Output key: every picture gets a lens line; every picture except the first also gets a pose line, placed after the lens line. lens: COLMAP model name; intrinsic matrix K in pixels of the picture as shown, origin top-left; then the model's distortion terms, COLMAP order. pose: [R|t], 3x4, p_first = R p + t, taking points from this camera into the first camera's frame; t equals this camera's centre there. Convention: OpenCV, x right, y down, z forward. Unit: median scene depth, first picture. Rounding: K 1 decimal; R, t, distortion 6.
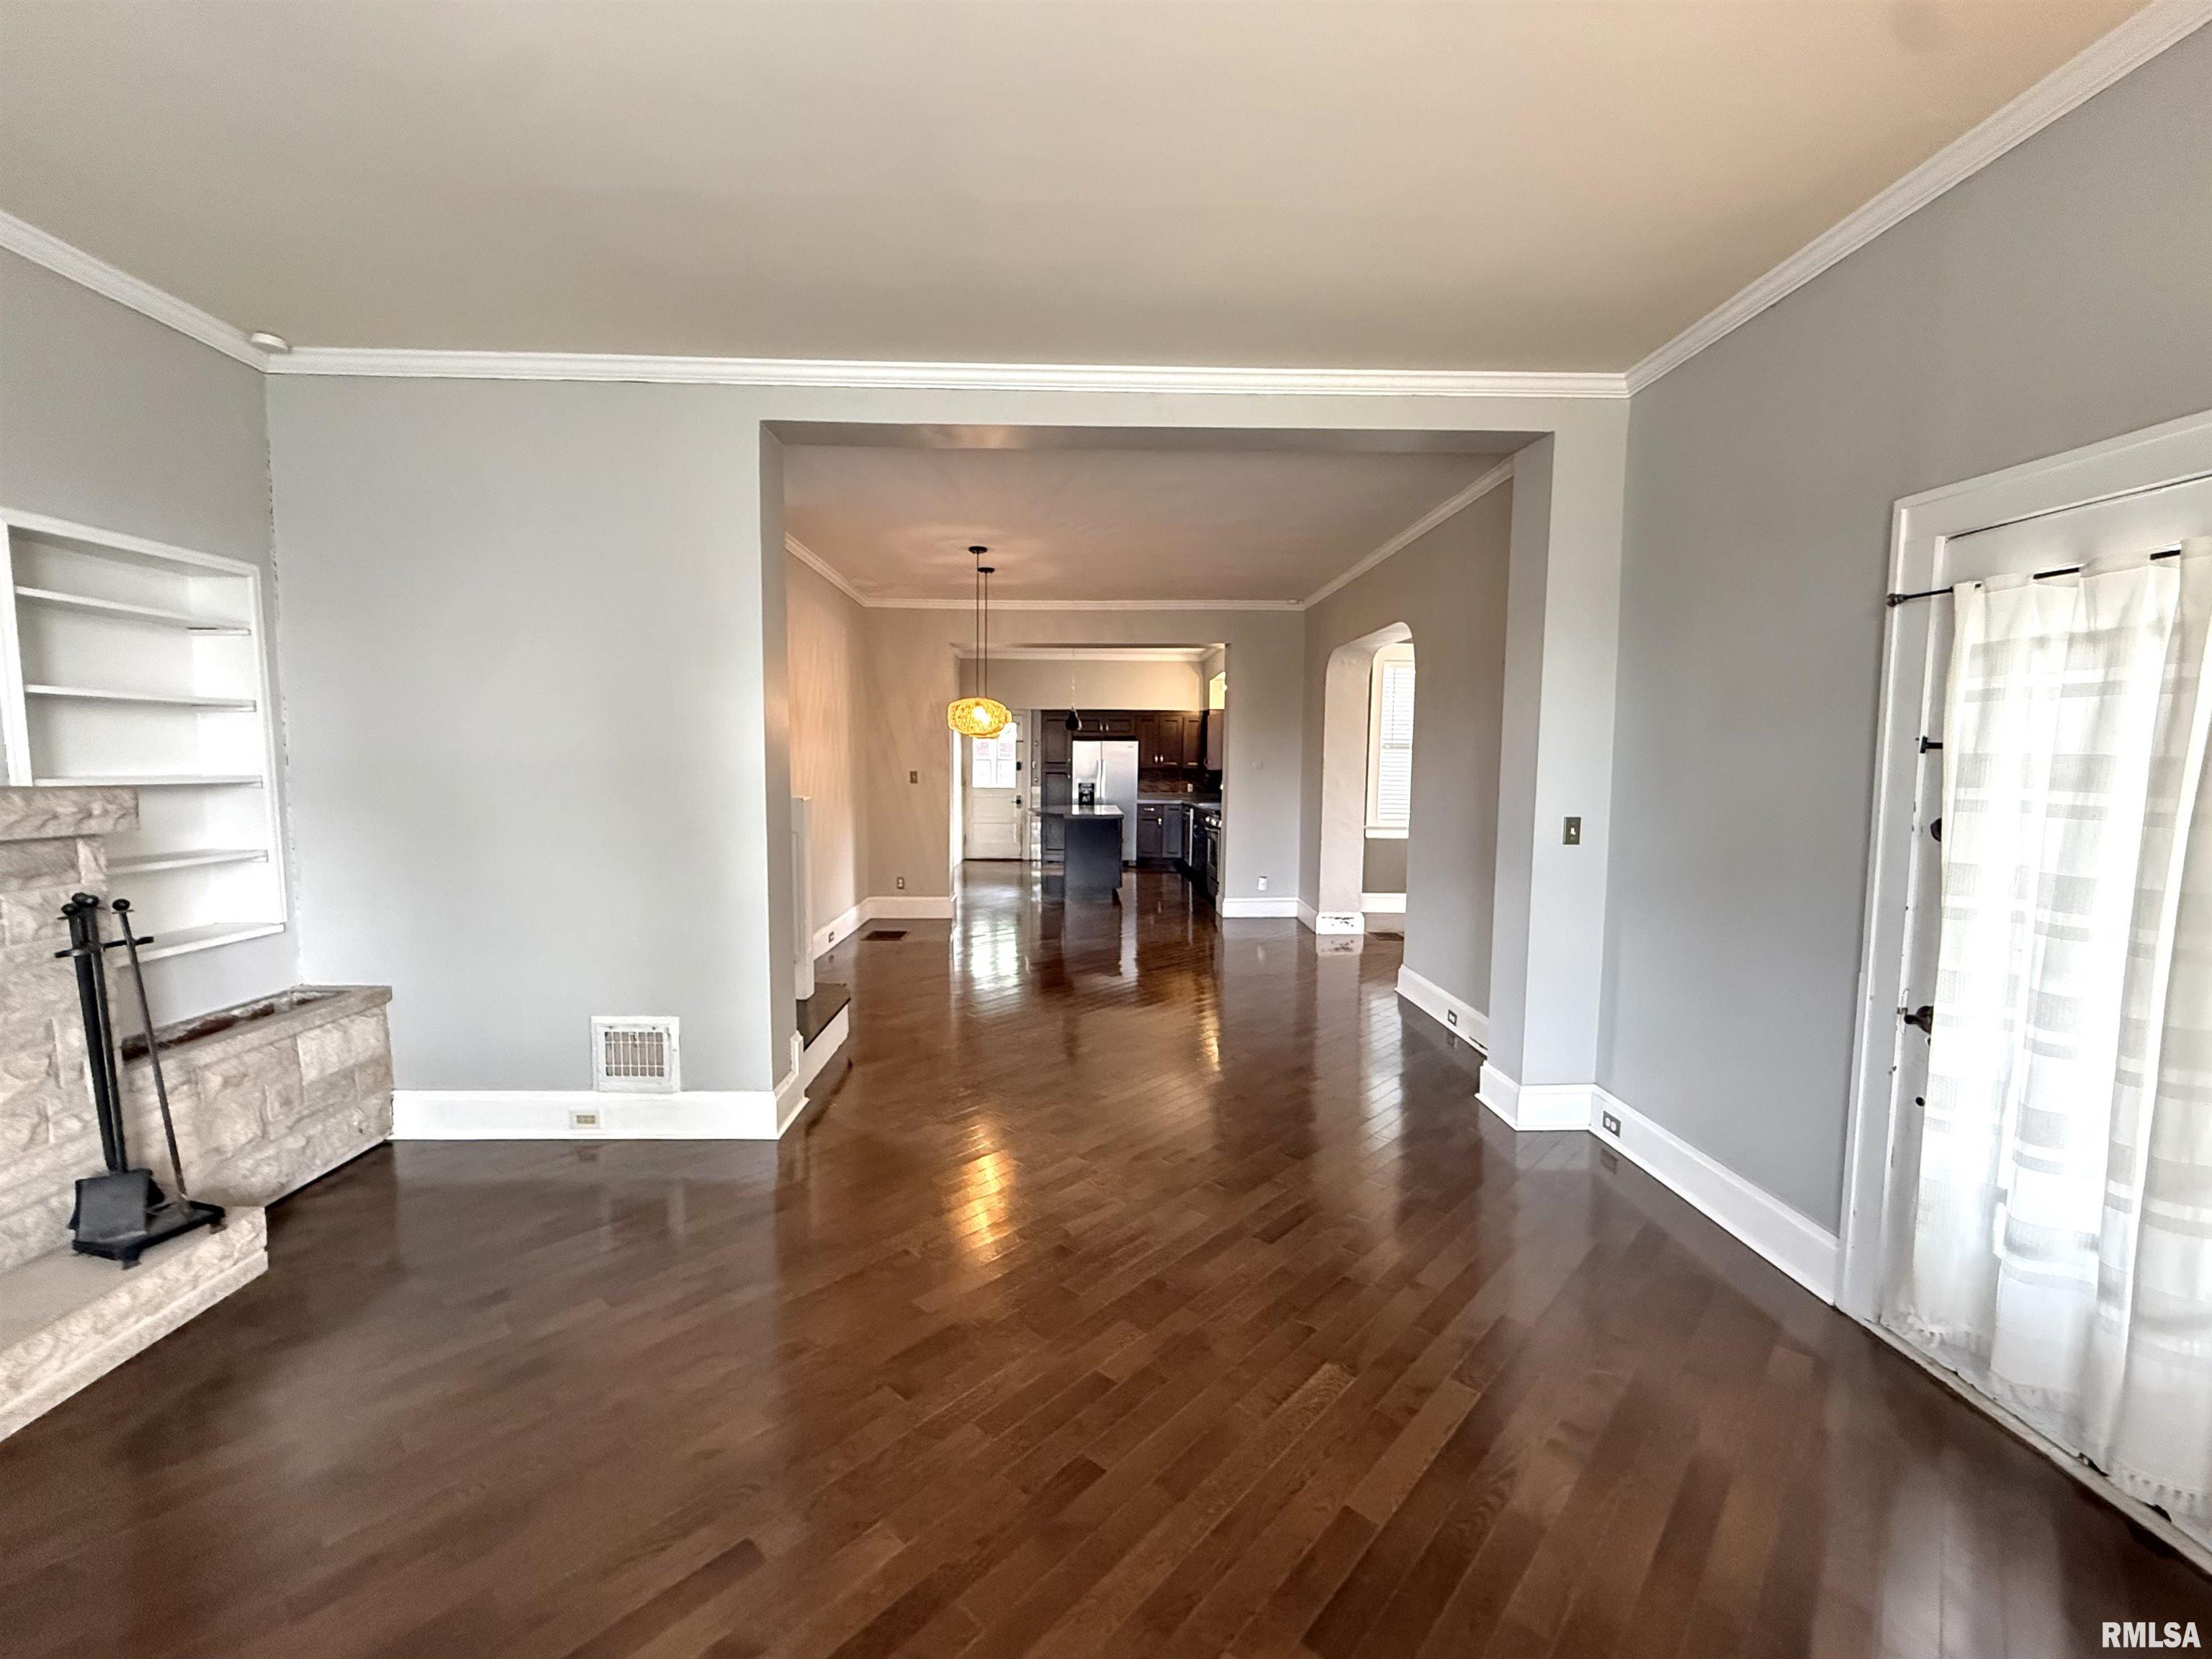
lens RADIAL K [[907.1, 0, 1100.5], [0, 907.1, 834.6], [0, 0, 1]] dist [-0.000059, 0.000241]
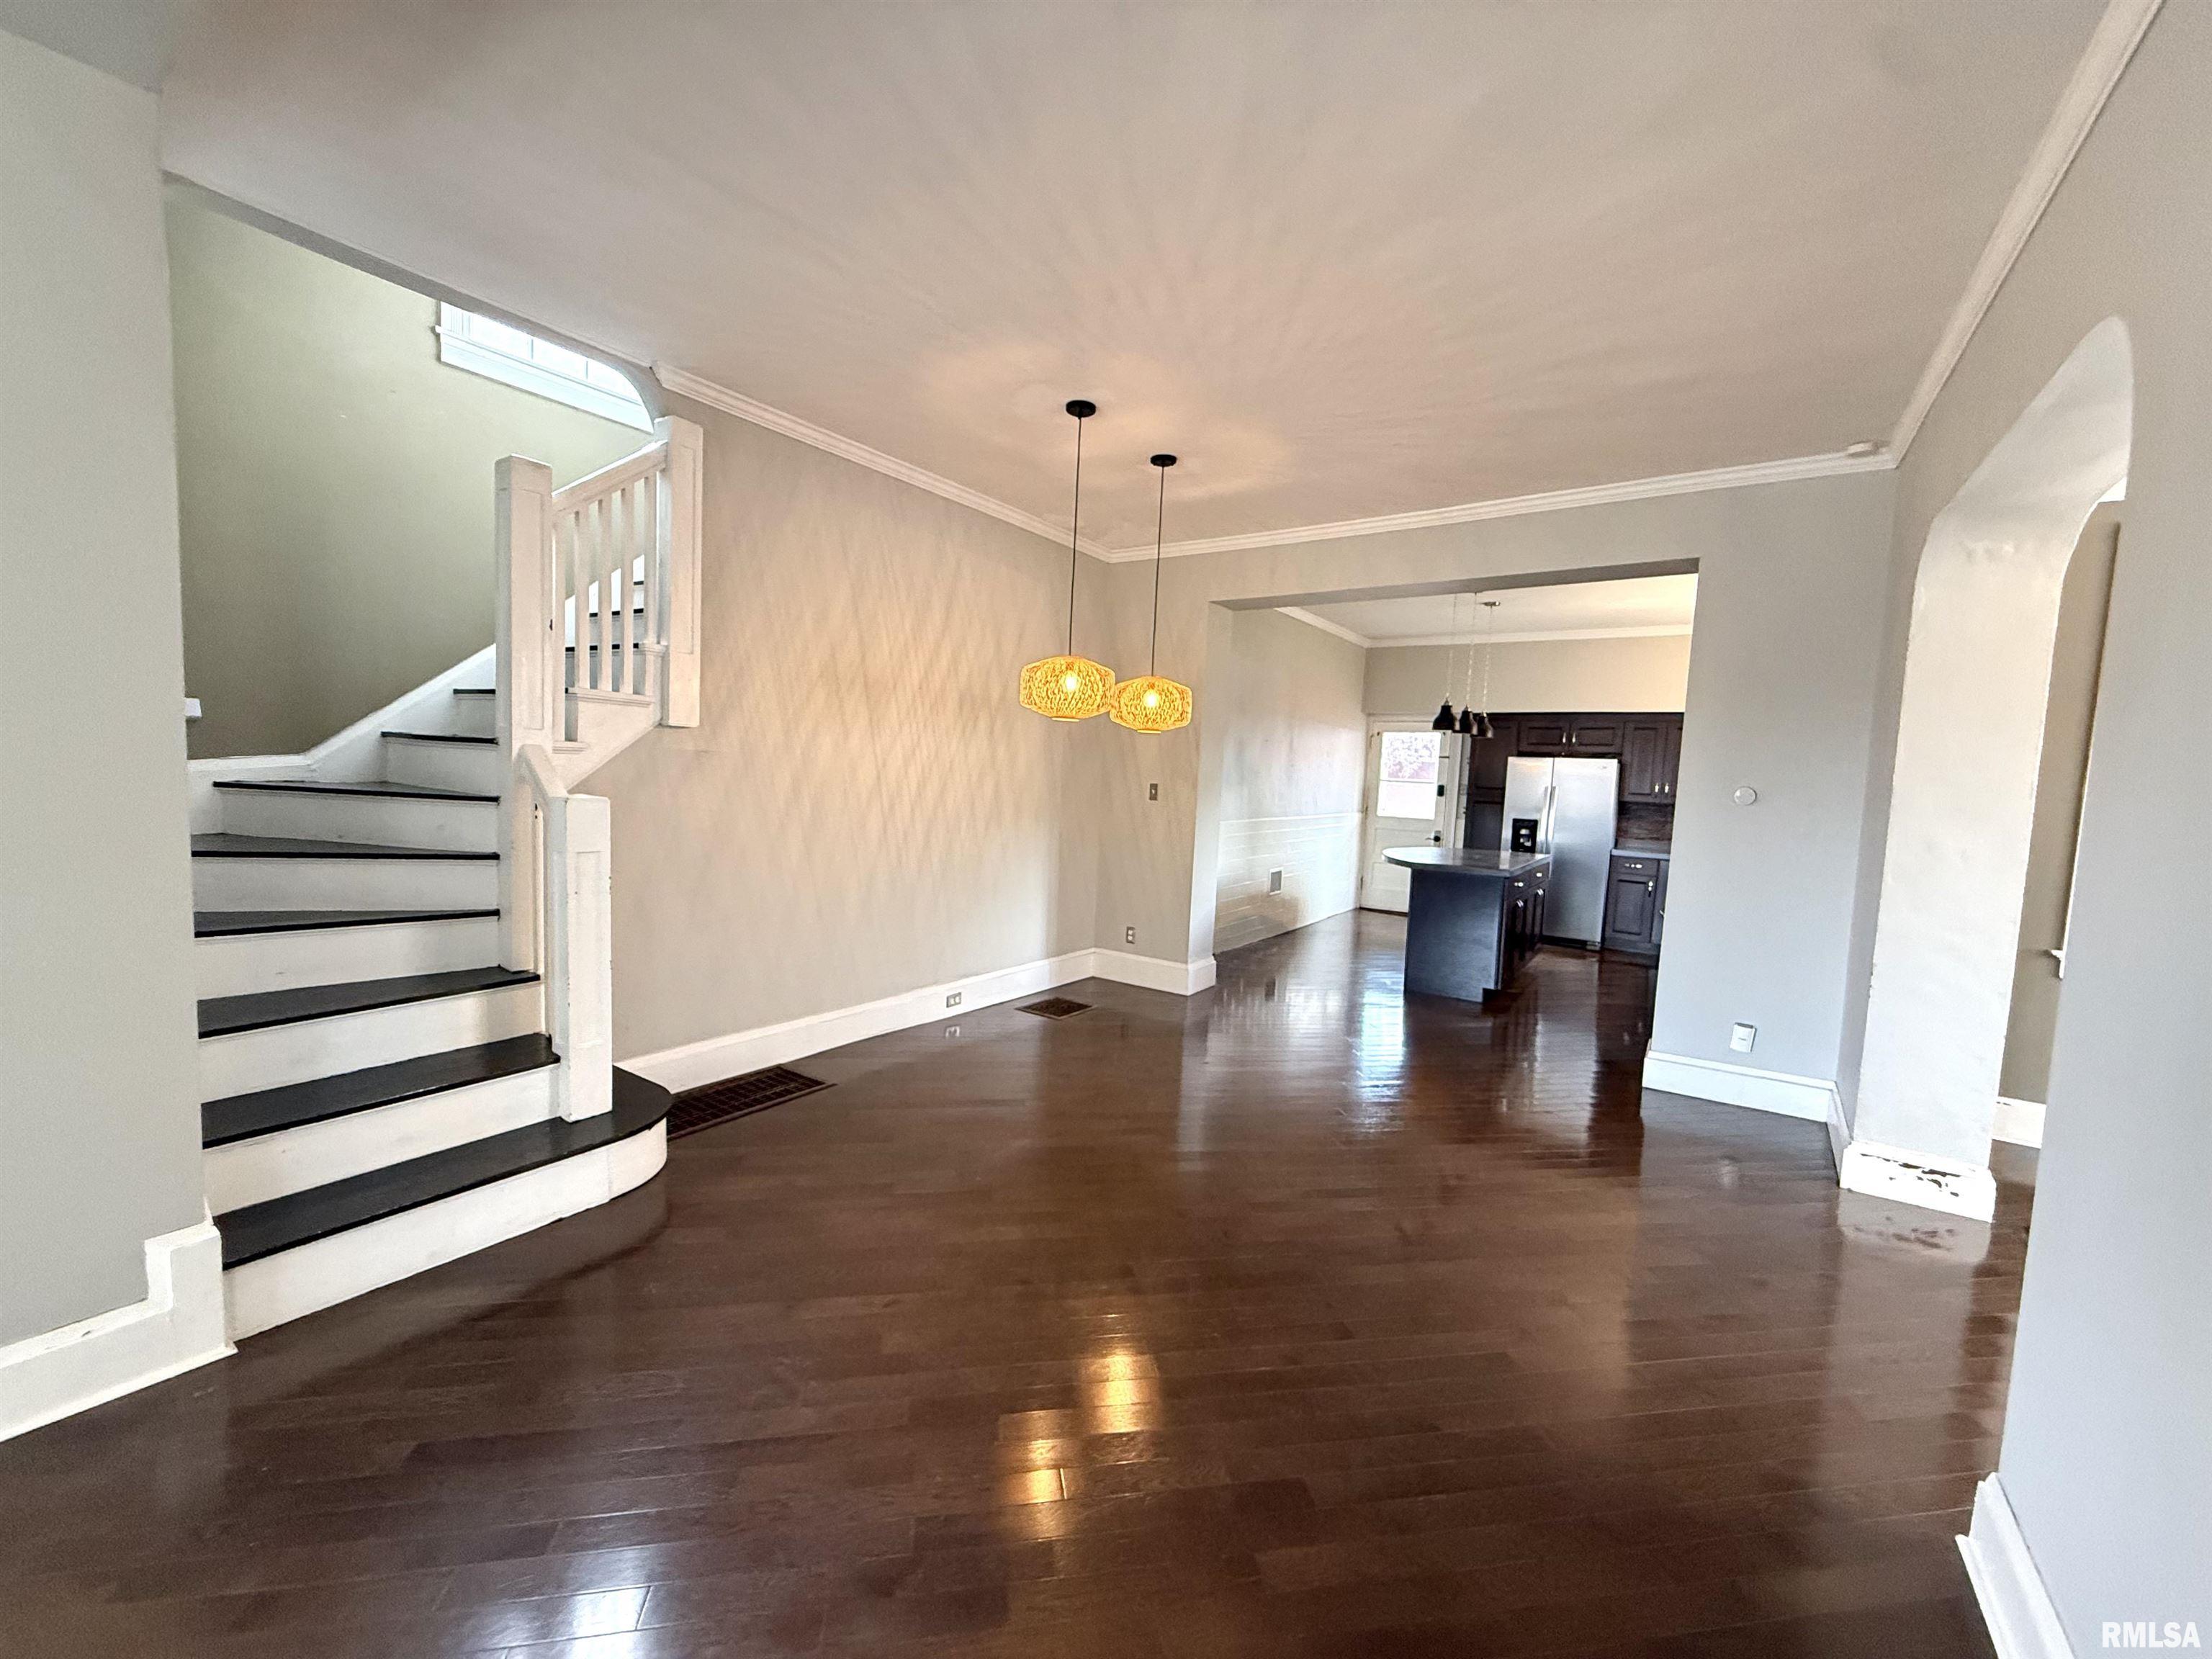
lens RADIAL K [[880.7, 0, 1100.7], [0, 880.7, 835.4], [0, 0, 1]] dist [-0.001011, 0.000180]
pose [[0.803128, 0.072455, -0.591385, 0.180037], [-0.087769, 0.996137, 0.002850, -0.027410], [0.589307, 0.049616, 0.806384, 0.416804]]
